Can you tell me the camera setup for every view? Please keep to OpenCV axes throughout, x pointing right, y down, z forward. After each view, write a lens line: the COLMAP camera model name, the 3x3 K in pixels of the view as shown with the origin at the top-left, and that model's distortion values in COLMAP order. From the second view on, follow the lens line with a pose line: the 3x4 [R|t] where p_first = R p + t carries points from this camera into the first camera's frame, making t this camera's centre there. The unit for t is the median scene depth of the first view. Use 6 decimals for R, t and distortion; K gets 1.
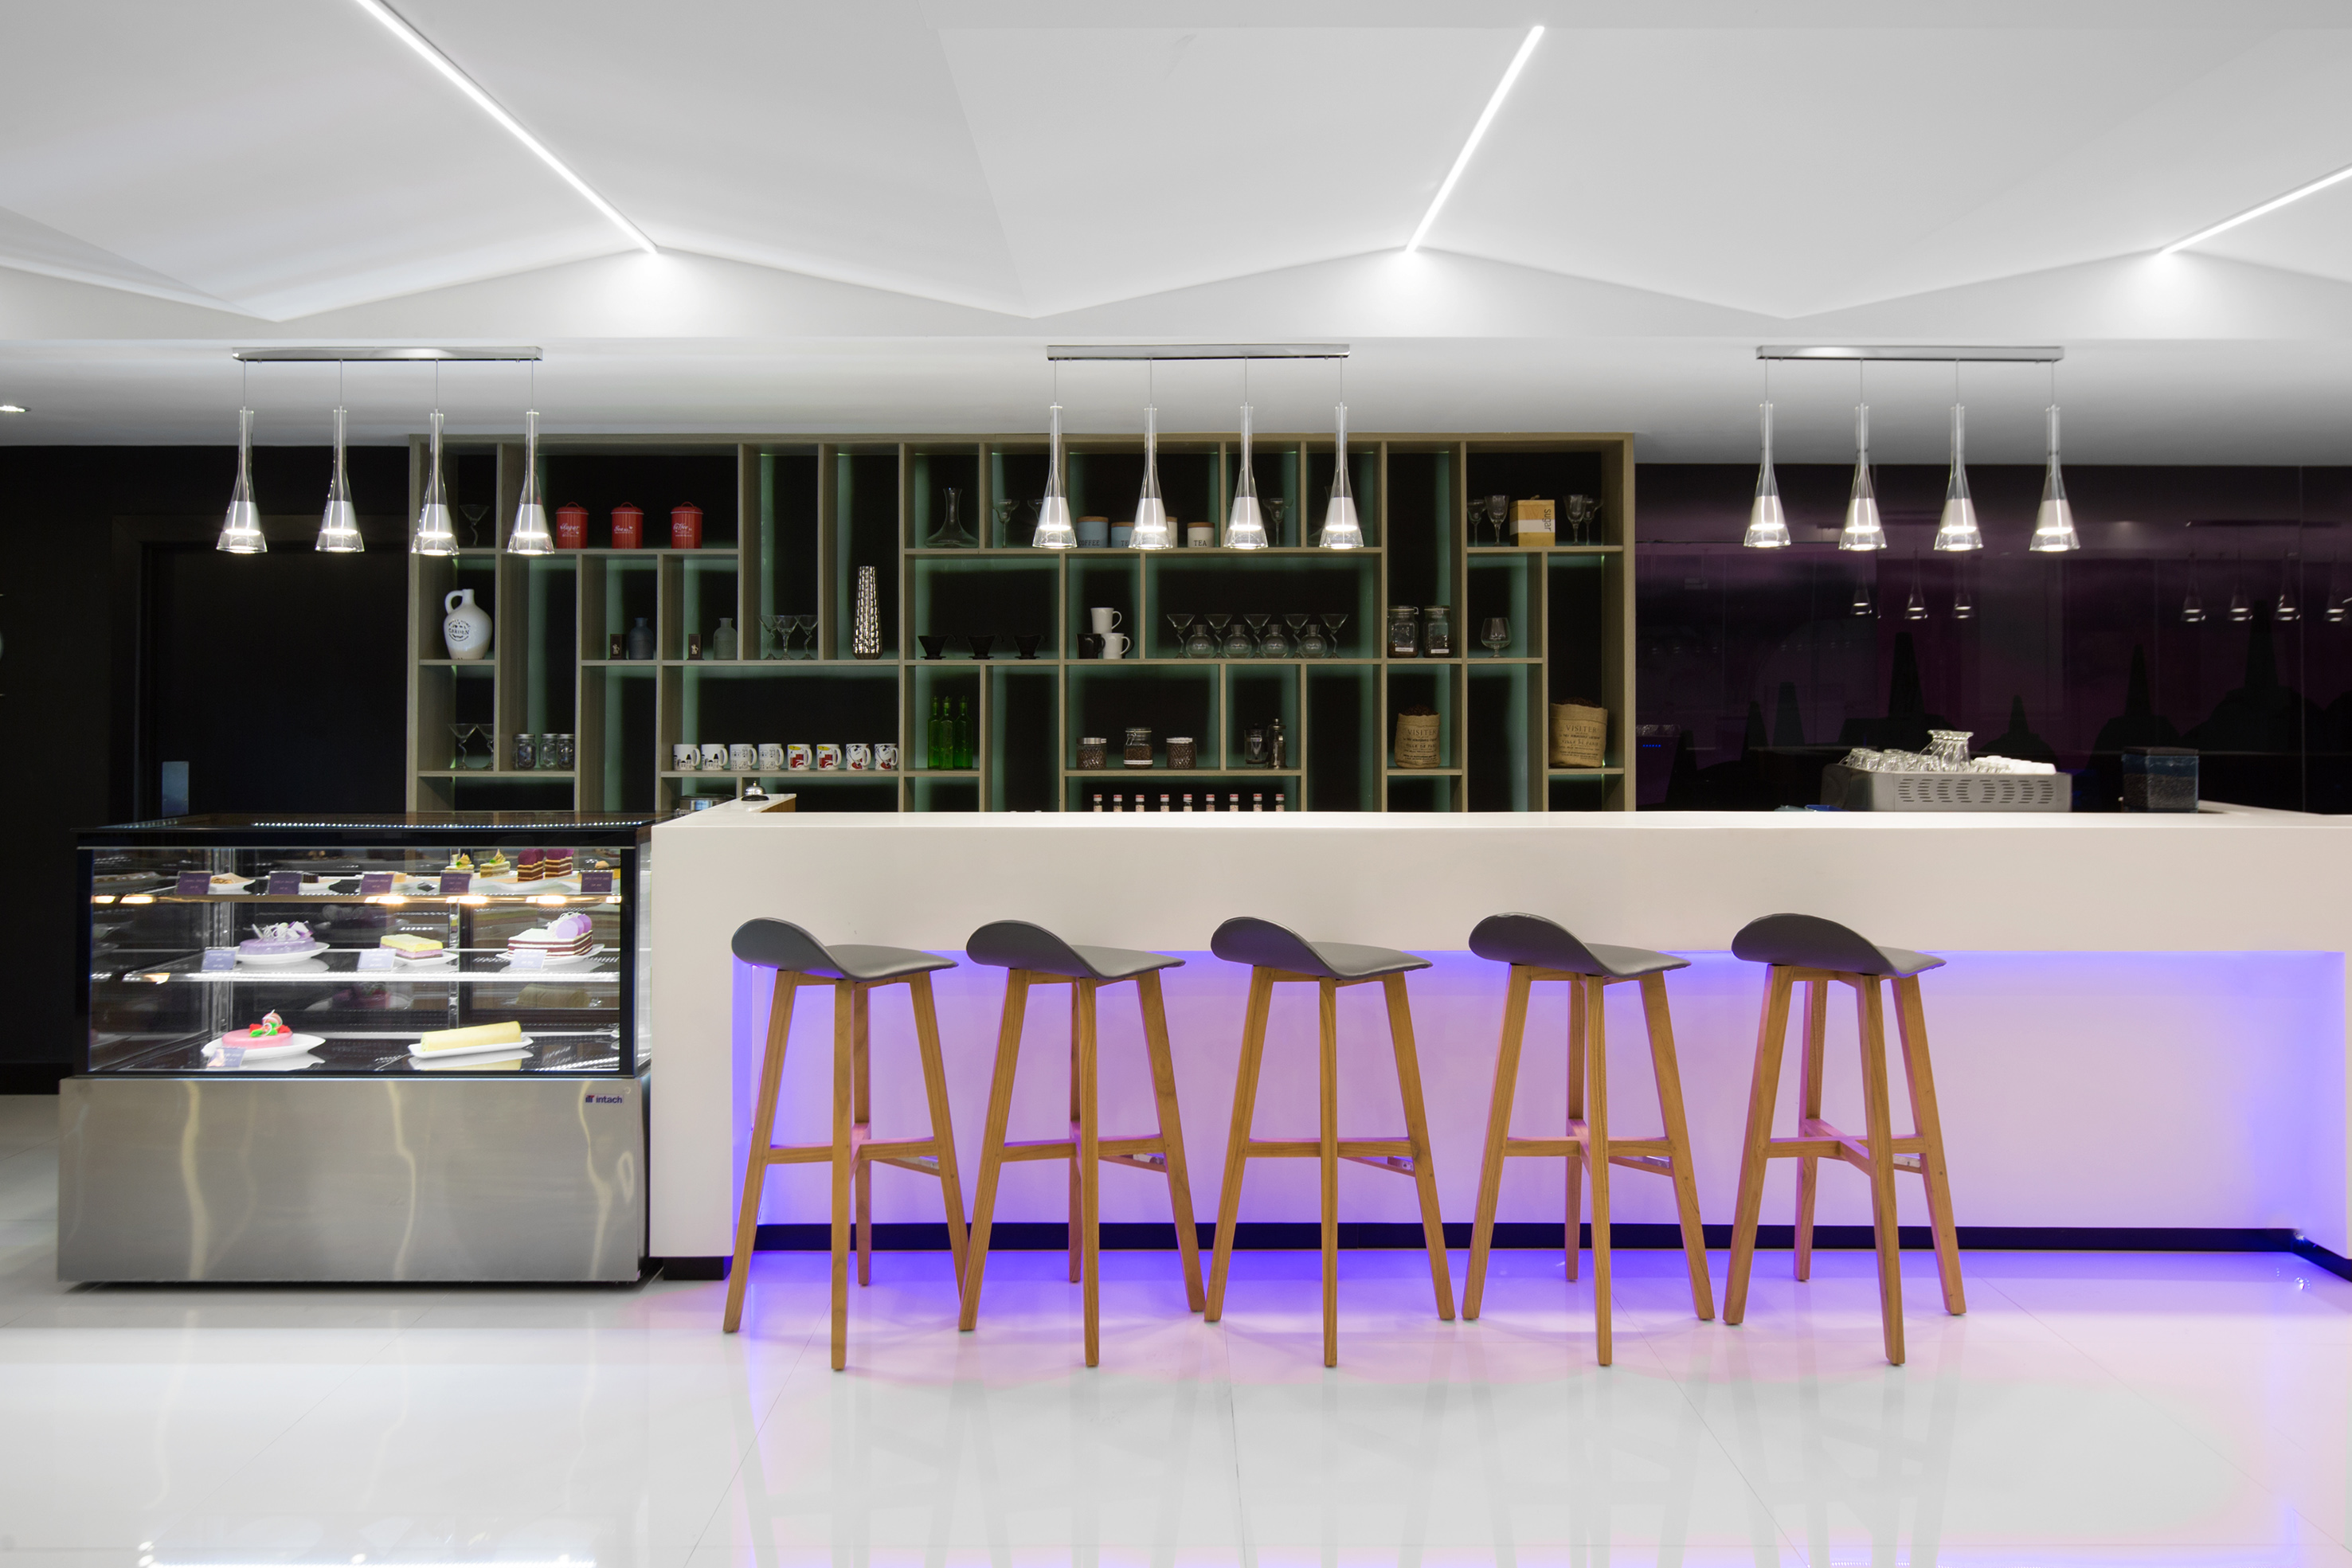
lens RADIAL K [[2418.2, 0, 1176.0], [0, 2418.2, 784.0], [0, 0, 1]] dist [0.000024, -0.001846]
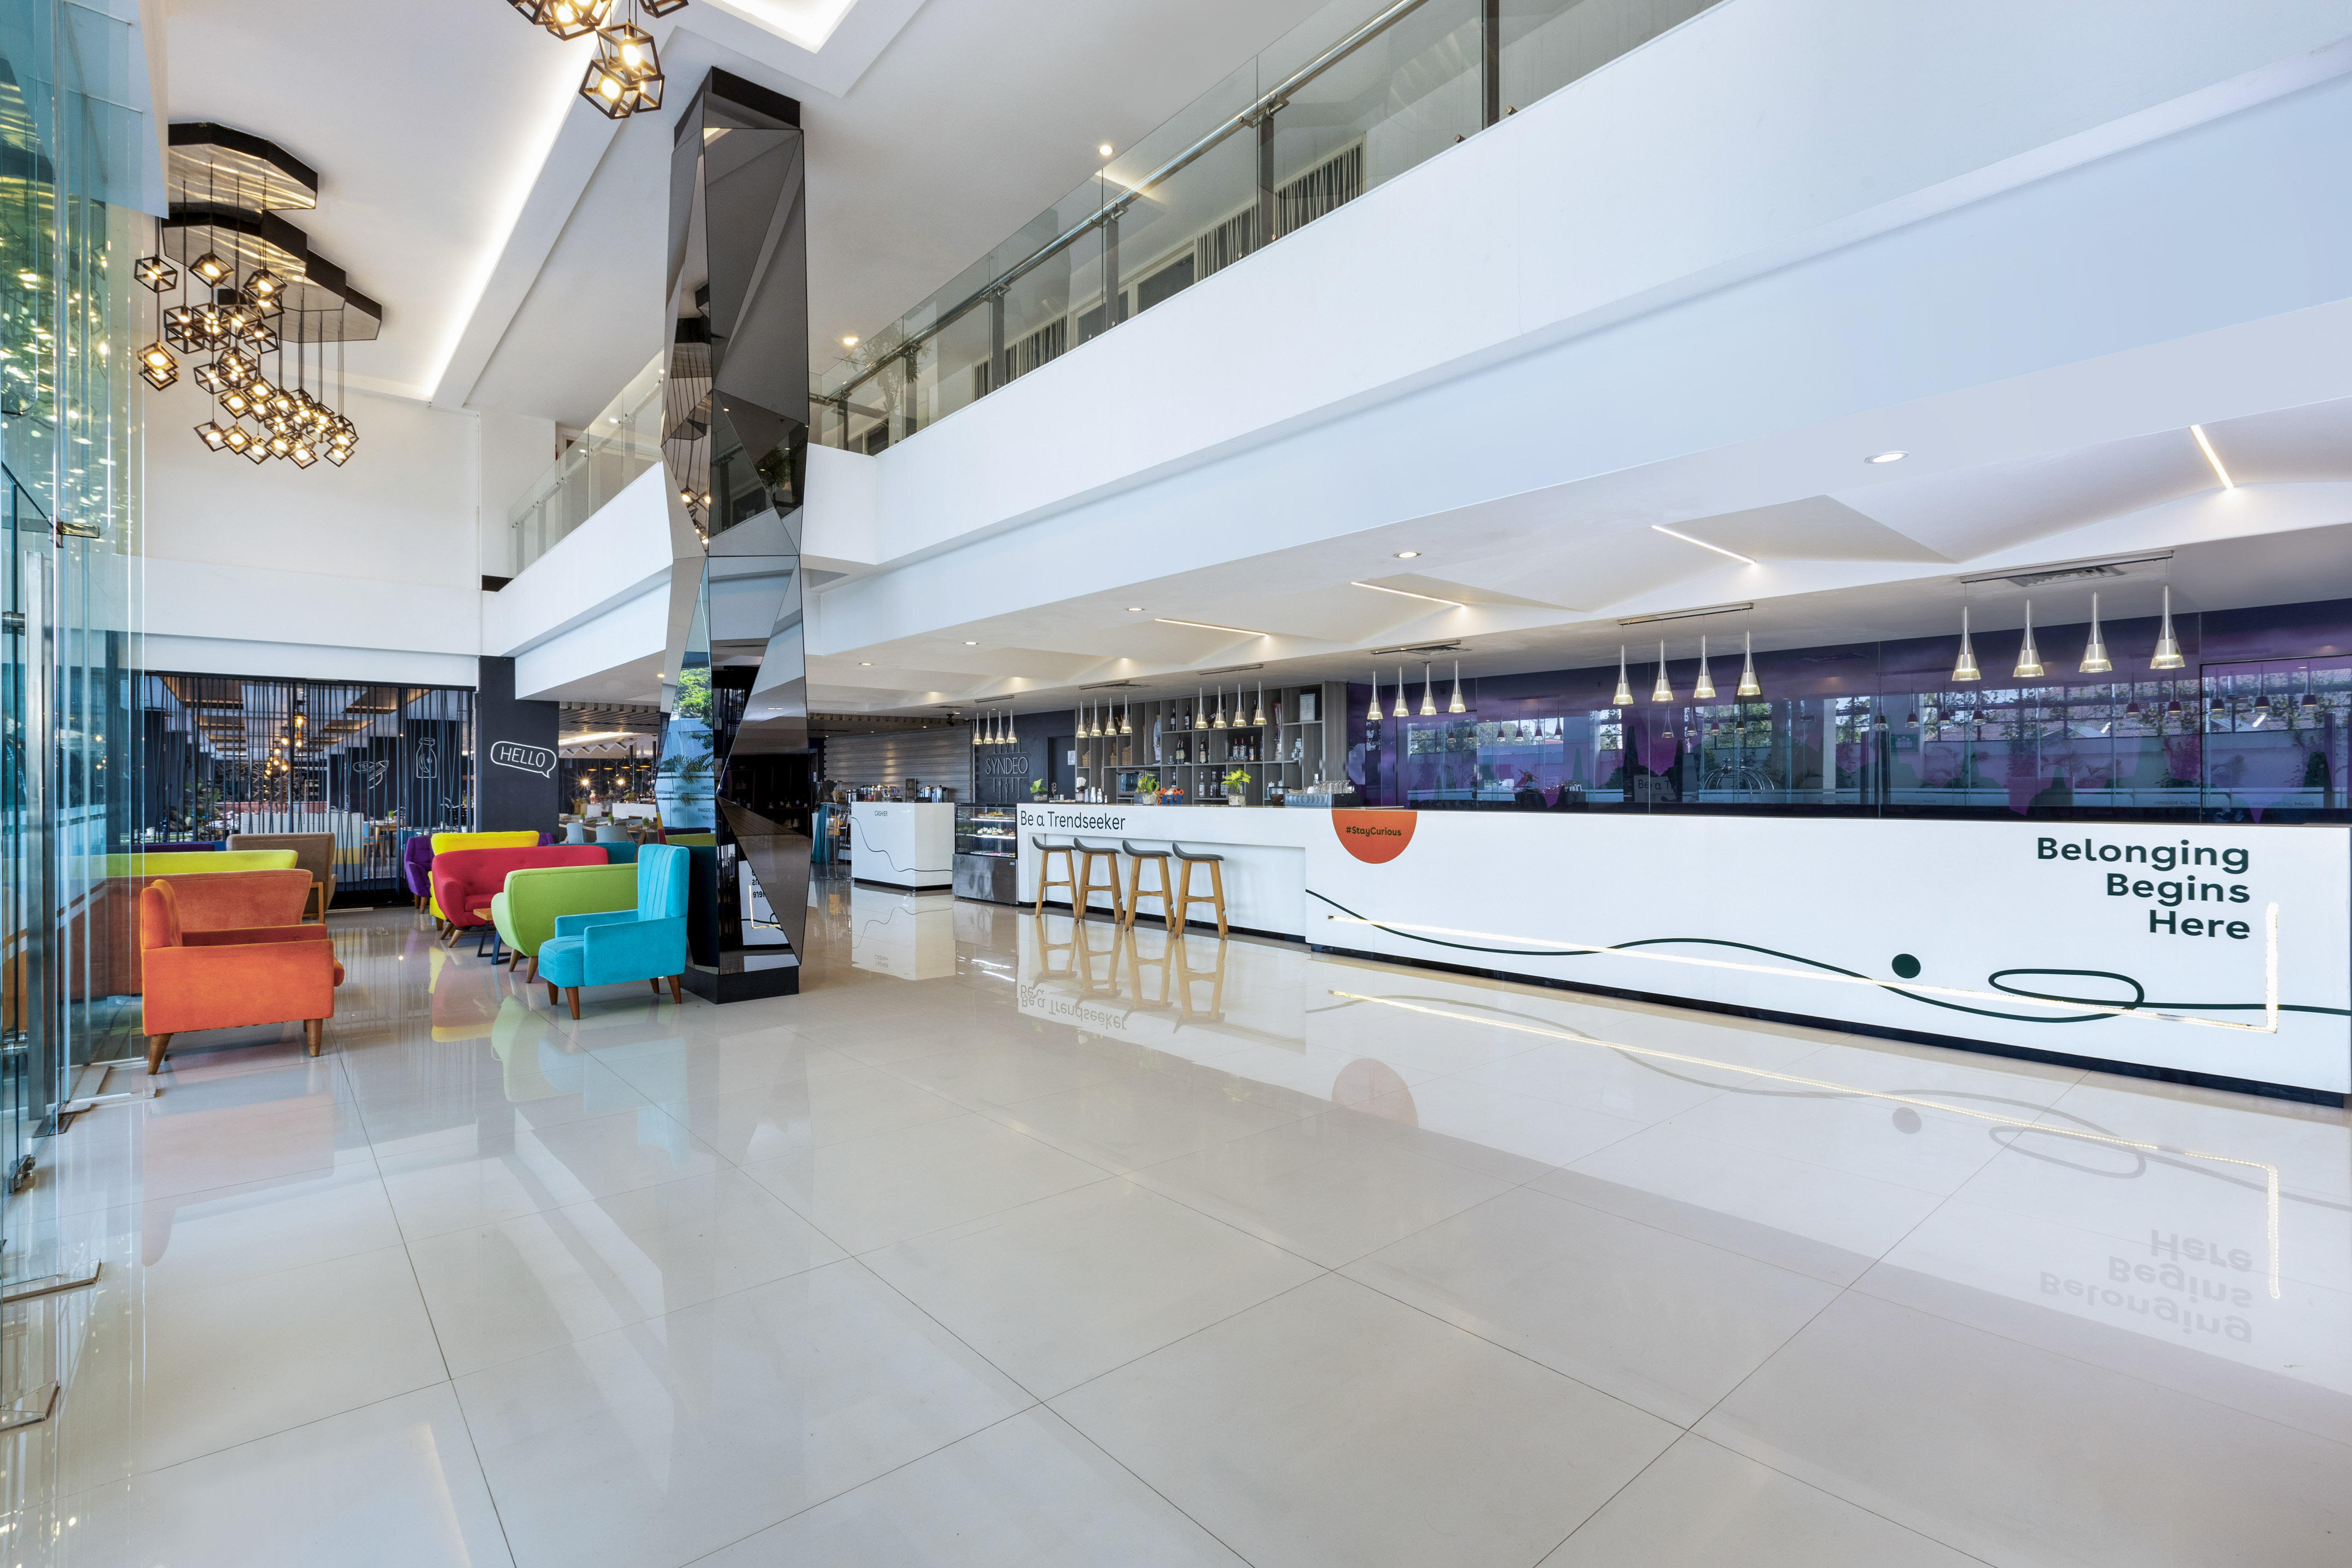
lens RADIAL K [[1066.5, 0, 1176.0], [0, 1066.5, 784.0], [0, 0, 1]] dist [0.001392, -0.015114]
pose [[0.664193, -0.005001, -0.747544, 1.068870], [-0.008851, 0.999855, -0.014553, 0.005723], [0.747508, 0.016283, 0.664053, -0.039536]]
